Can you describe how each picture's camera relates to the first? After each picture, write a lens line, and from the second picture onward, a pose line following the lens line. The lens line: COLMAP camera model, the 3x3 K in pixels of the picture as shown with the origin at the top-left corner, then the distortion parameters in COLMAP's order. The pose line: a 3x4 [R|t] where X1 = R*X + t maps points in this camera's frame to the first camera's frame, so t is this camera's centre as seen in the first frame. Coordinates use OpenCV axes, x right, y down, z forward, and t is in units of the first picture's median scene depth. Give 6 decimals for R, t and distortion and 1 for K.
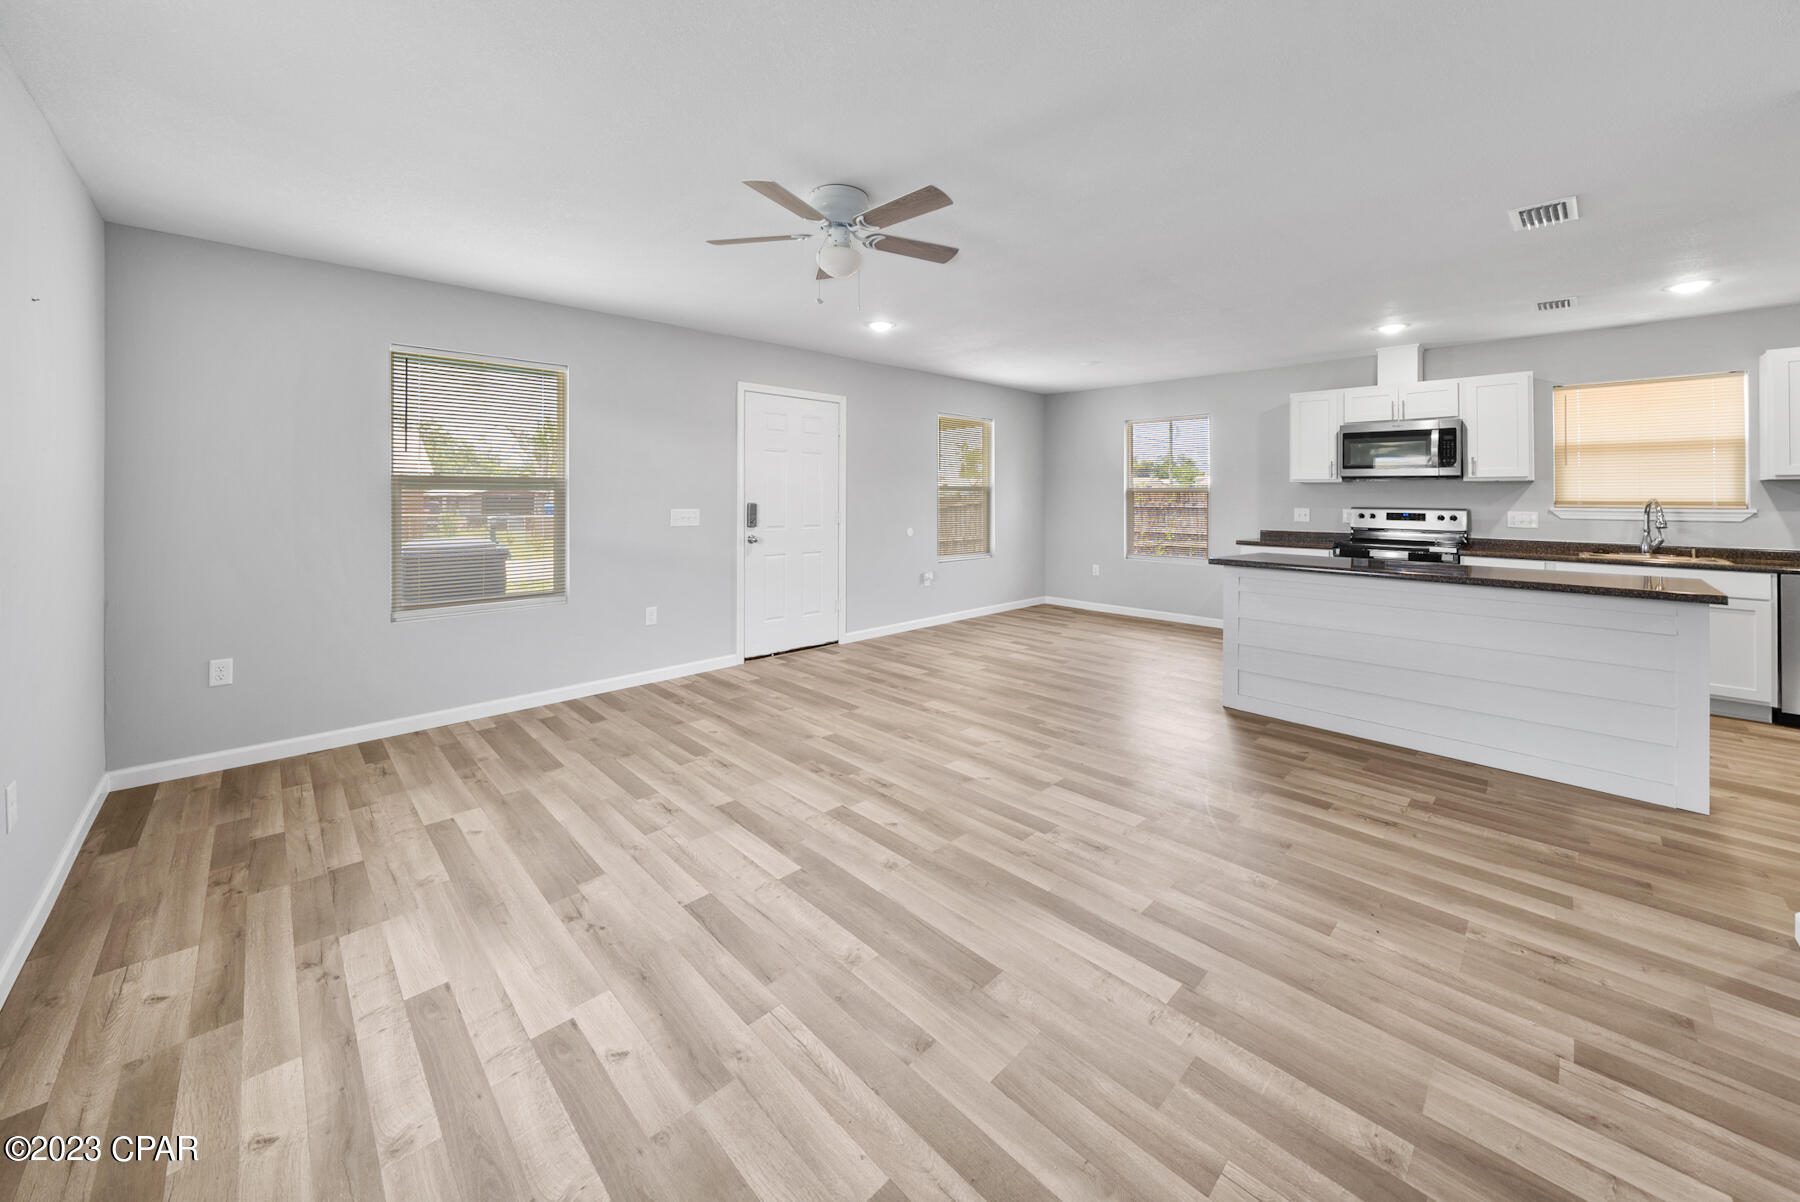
lens RADIAL K [[654.8, 0, 906.0], [0, 654.8, 539.9], [0, 0, 1]] dist [-0.003885, -0.000017]
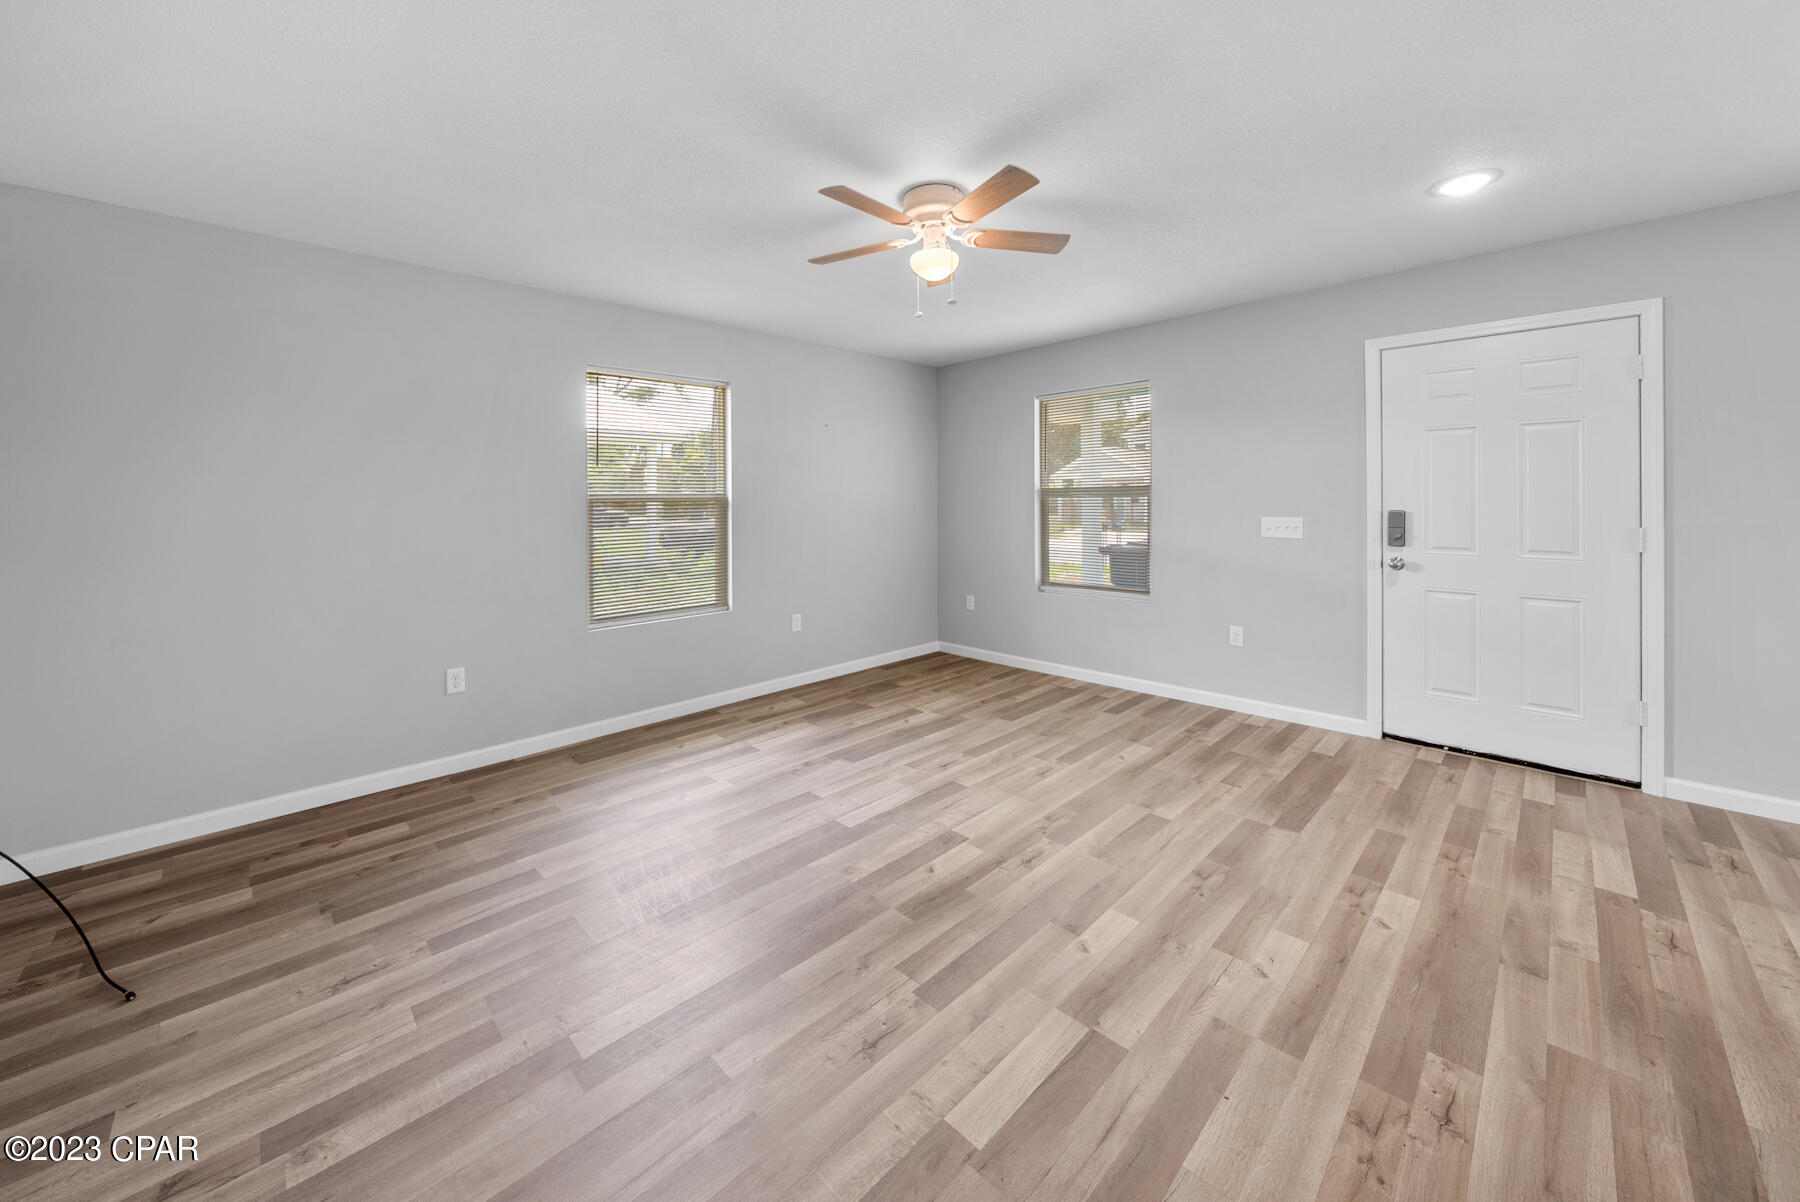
lens RADIAL K [[654.8, 0, 906.0], [0, 654.8, 539.9], [0, 0, 1]] dist [-0.003885, -0.000017]
pose [[0.014522, 0.054967, -0.998383, 0.760580], [-0.057706, 0.996870, 0.054044, -0.057579], [0.998228, 0.056828, 0.017648, 0.824383]]
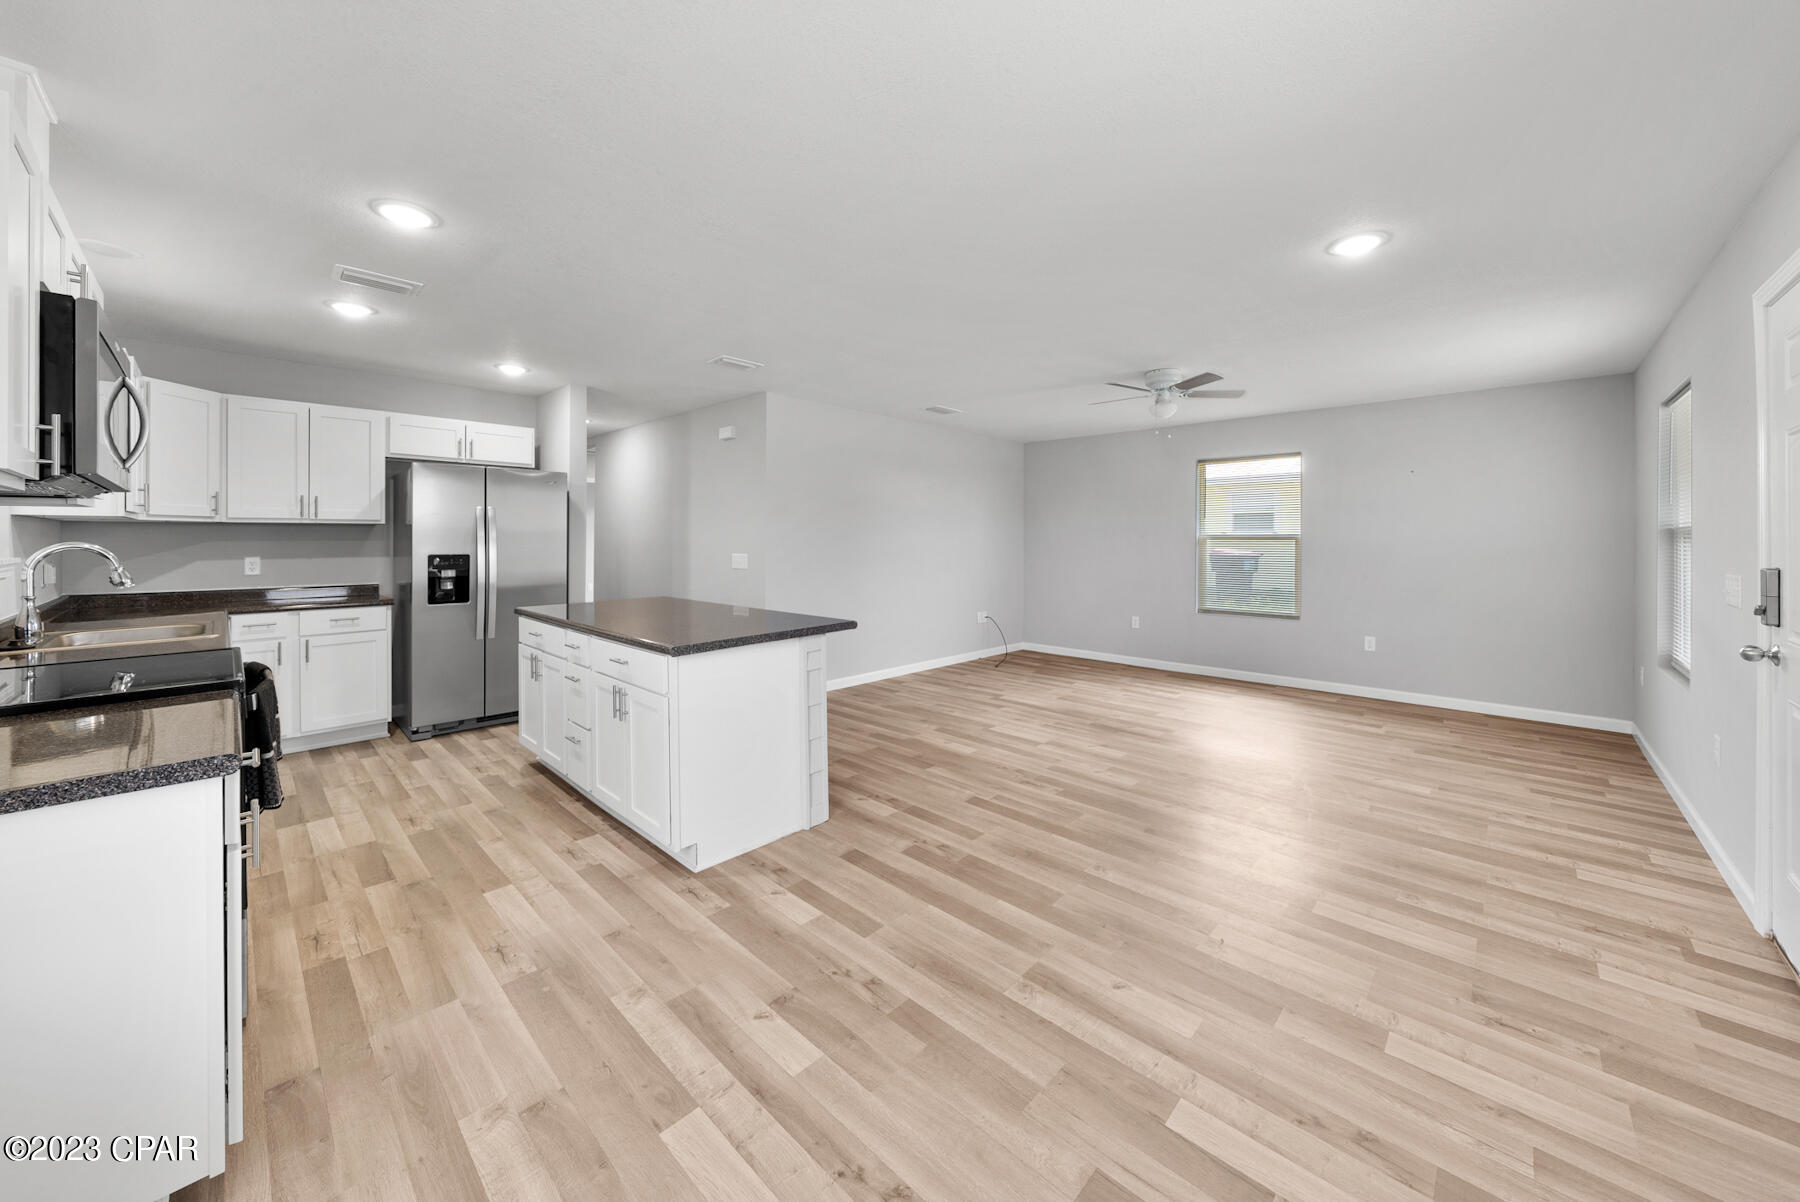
lens RADIAL K [[654.8, 0, 906.0], [0, 654.8, 539.9], [0, 0, 1]] dist [-0.003885, -0.000017]
pose [[-0.998932, -0.015360, -0.043588, 0.602288], [-0.018254, 0.997601, 0.066773, -0.161333], [0.042458, 0.067497, -0.996816, 2.419136]]
